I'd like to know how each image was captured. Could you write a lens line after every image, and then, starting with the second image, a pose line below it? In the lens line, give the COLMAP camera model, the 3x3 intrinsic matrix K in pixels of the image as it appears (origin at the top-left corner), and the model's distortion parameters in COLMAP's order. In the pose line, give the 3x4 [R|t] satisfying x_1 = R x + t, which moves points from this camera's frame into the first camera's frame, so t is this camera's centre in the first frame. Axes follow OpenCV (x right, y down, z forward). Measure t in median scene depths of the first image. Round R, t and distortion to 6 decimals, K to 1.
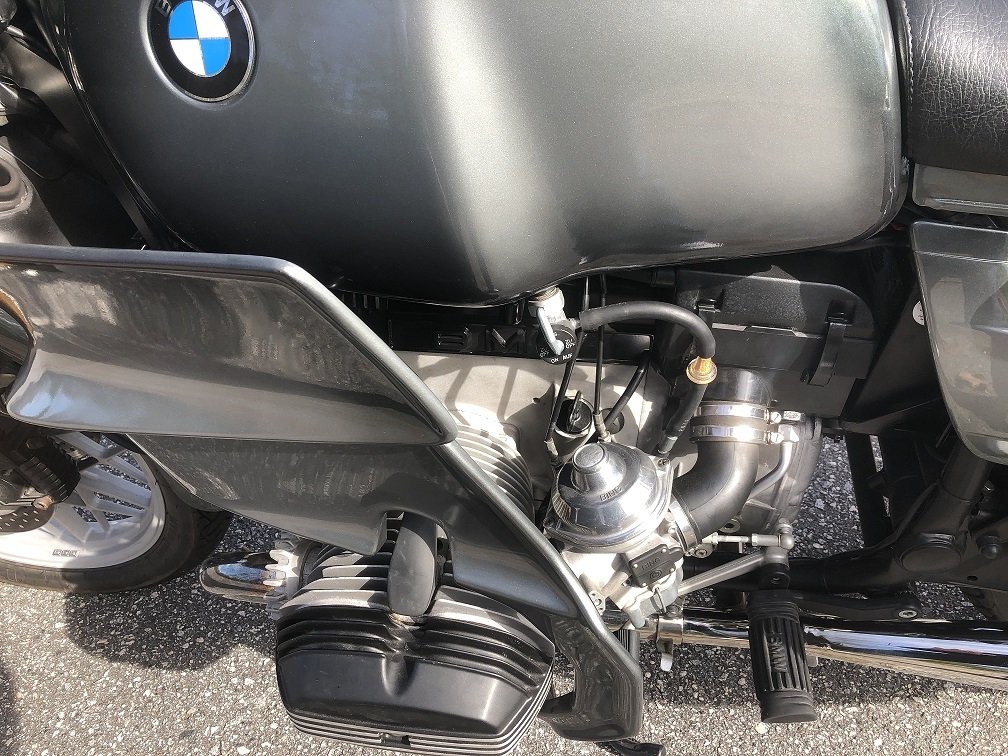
lens RADIAL K [[818.4, 0, 501.6], [0, 818.4, 379.7], [0, 0, 1]] dist [0.006627, 0.001104]
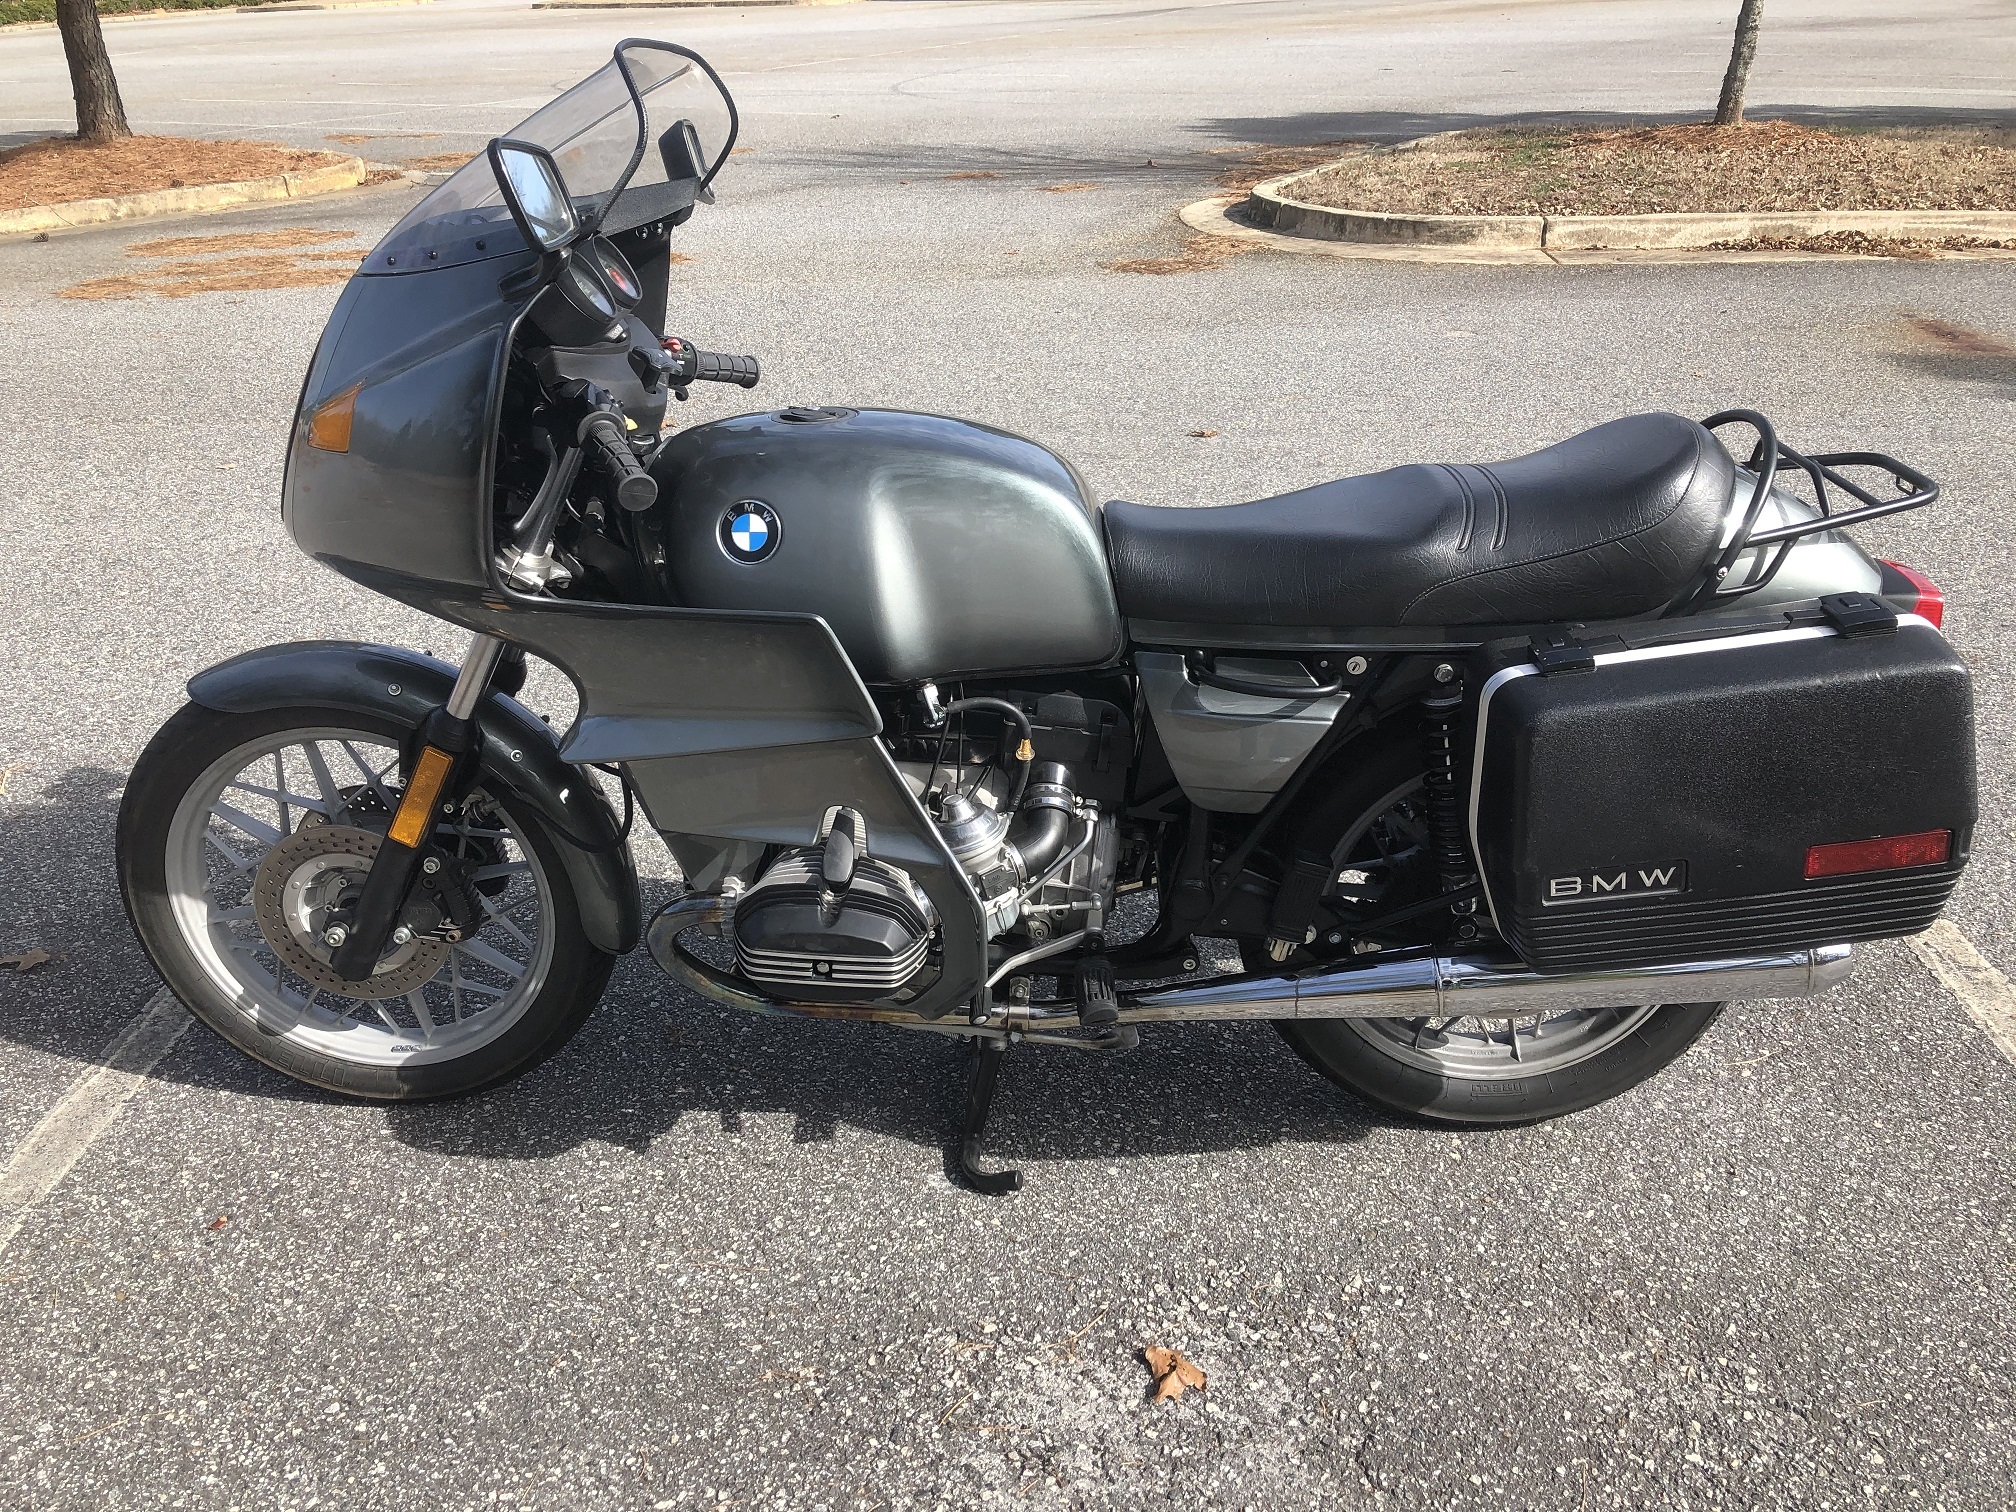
lens RADIAL K [[1636.8, 0, 1009.9], [0, 1636.8, 755.5], [0, 0, 1]] dist [0.006627, 0.001104]
pose [[0.990048, 0.039592, 0.135044, -0.127405], [0.011674, 0.933195, -0.359181, 0.698289], [-0.140243, 0.357183, 0.923446, -1.168513]]
